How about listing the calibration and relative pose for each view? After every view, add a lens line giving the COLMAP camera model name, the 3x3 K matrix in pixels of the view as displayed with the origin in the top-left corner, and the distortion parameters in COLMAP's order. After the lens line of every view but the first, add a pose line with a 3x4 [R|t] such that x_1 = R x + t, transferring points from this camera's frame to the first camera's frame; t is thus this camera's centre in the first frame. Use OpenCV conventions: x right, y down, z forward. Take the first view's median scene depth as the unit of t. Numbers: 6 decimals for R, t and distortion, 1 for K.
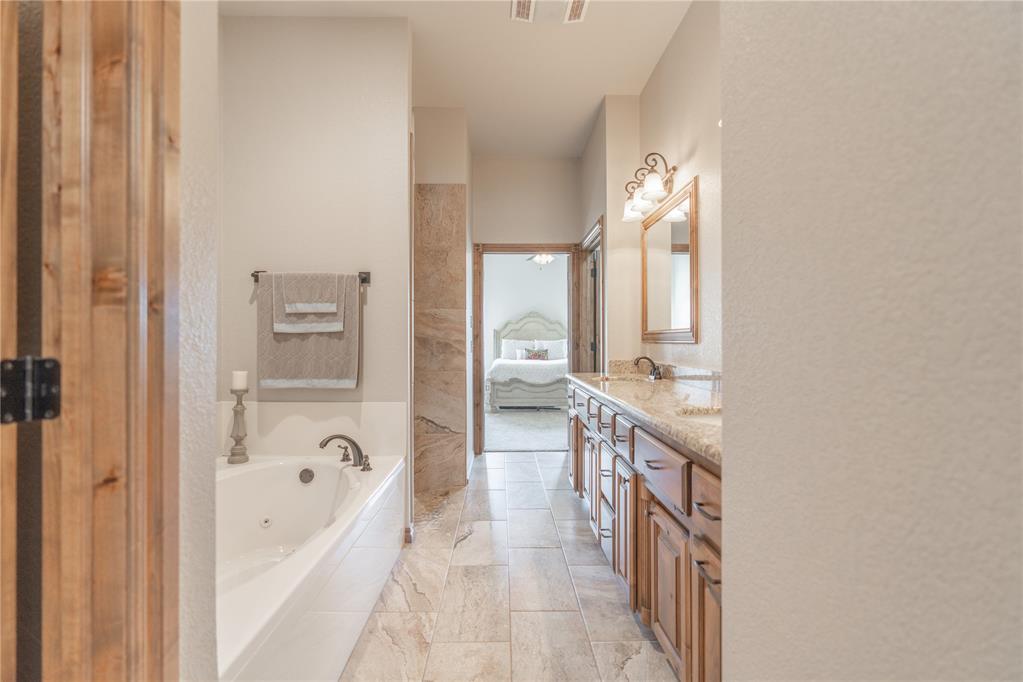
lens RADIAL K [[463.6, 0, 513.9], [0, 463.6, 338.7], [0, 0, 1]] dist [0.000027, 0.000319]
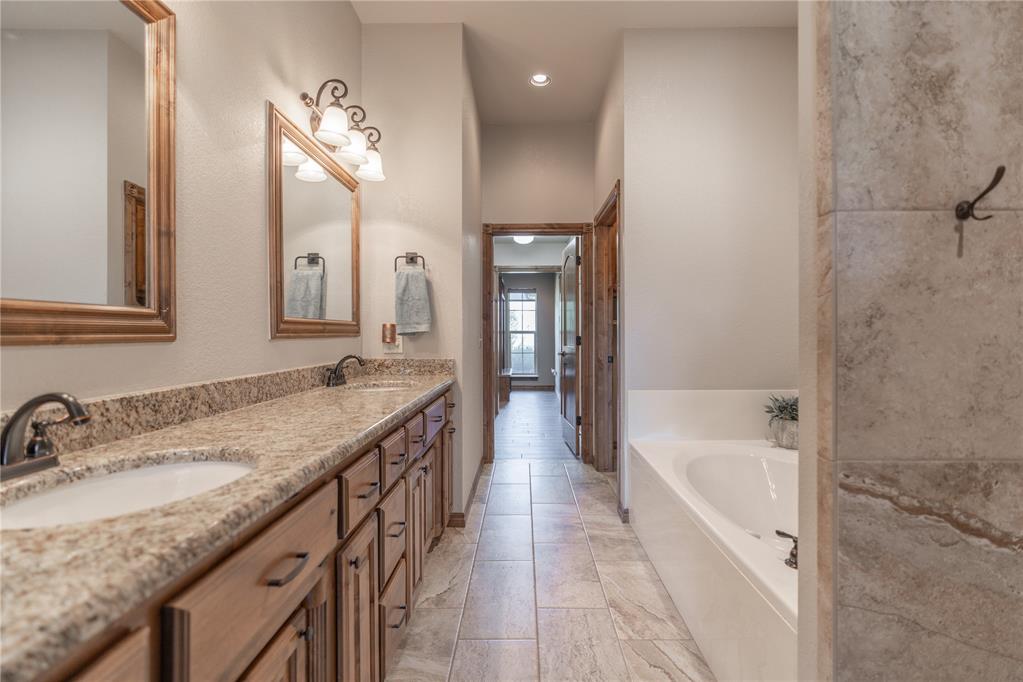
lens RADIAL K [[472.0, 0, 509.2], [0, 472.0, 333.0], [0, 0, 1]] dist [0.001065, 0.001411]
pose [[-0.998313, 0.003226, 0.057966, -0.003081], [0.002872, 0.999977, -0.006184, 0.002844], [-0.057984, -0.006007, -0.998299, 0.678602]]
